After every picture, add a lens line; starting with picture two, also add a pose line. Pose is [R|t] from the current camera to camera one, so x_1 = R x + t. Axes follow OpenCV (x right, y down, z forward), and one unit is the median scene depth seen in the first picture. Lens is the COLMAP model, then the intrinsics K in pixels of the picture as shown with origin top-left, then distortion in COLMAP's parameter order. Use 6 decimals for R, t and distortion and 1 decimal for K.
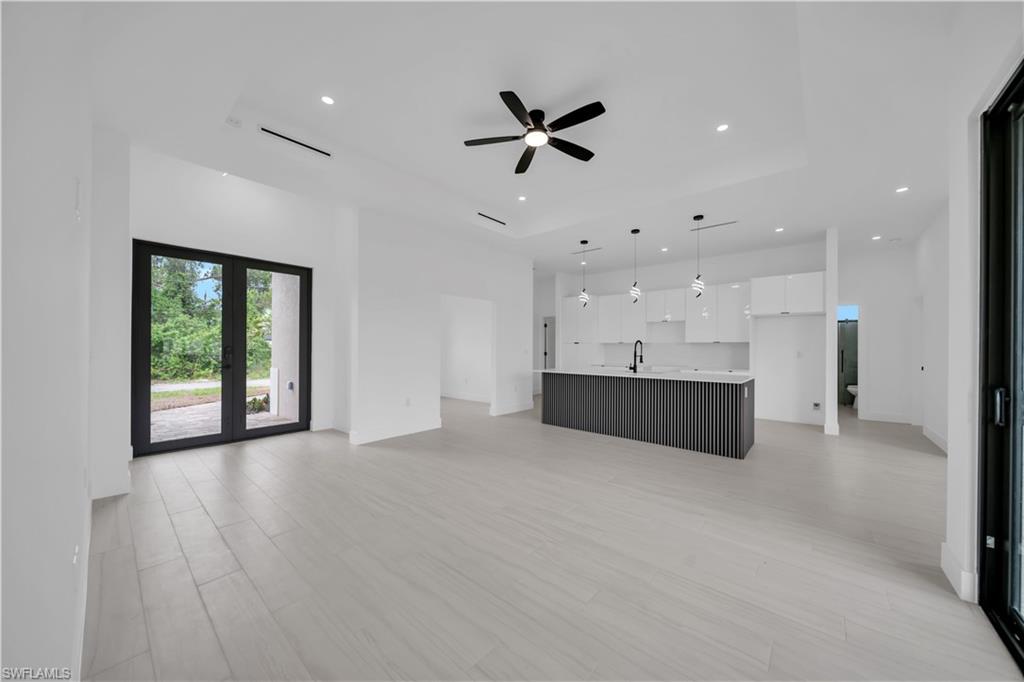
lens RADIAL K [[352.5, 0, 515.1], [0, 352.5, 347.3], [0, 0, 1]] dist [0.000227, 0.000012]
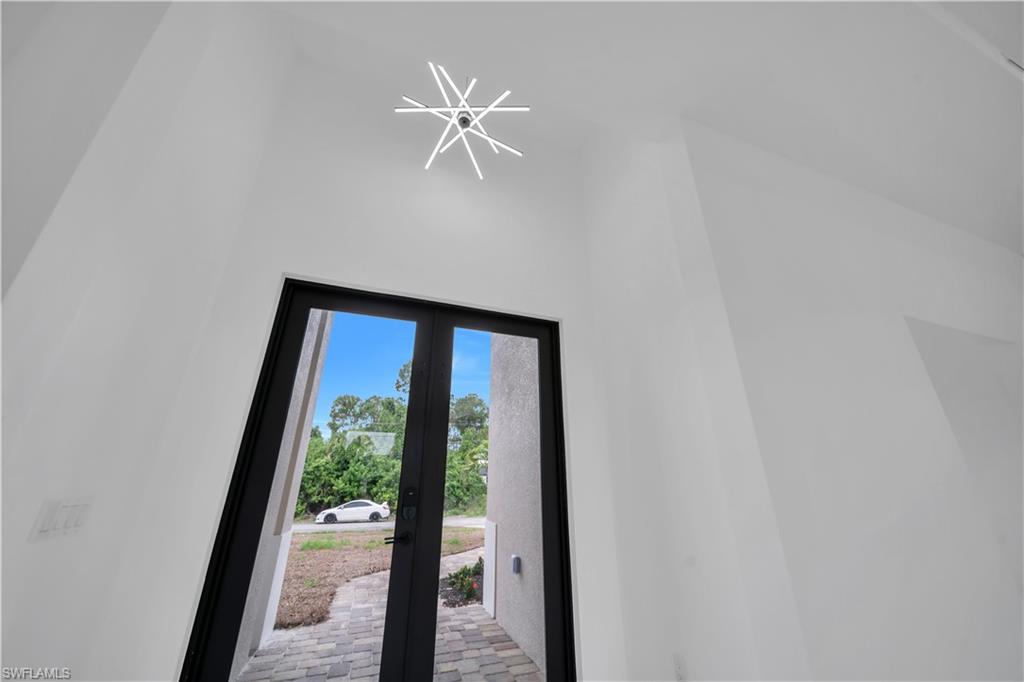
lens RADIAL K [[352.5, 0, 515.1], [0, 352.5, 347.3], [0, 0, 1]] dist [0.000227, 0.000012]
pose [[0.866304, -0.183955, -0.464412, -0.301922], [0.007060, 0.934137, -0.356845, -0.005525], [0.499468, 0.305857, 0.810545, 0.427396]]
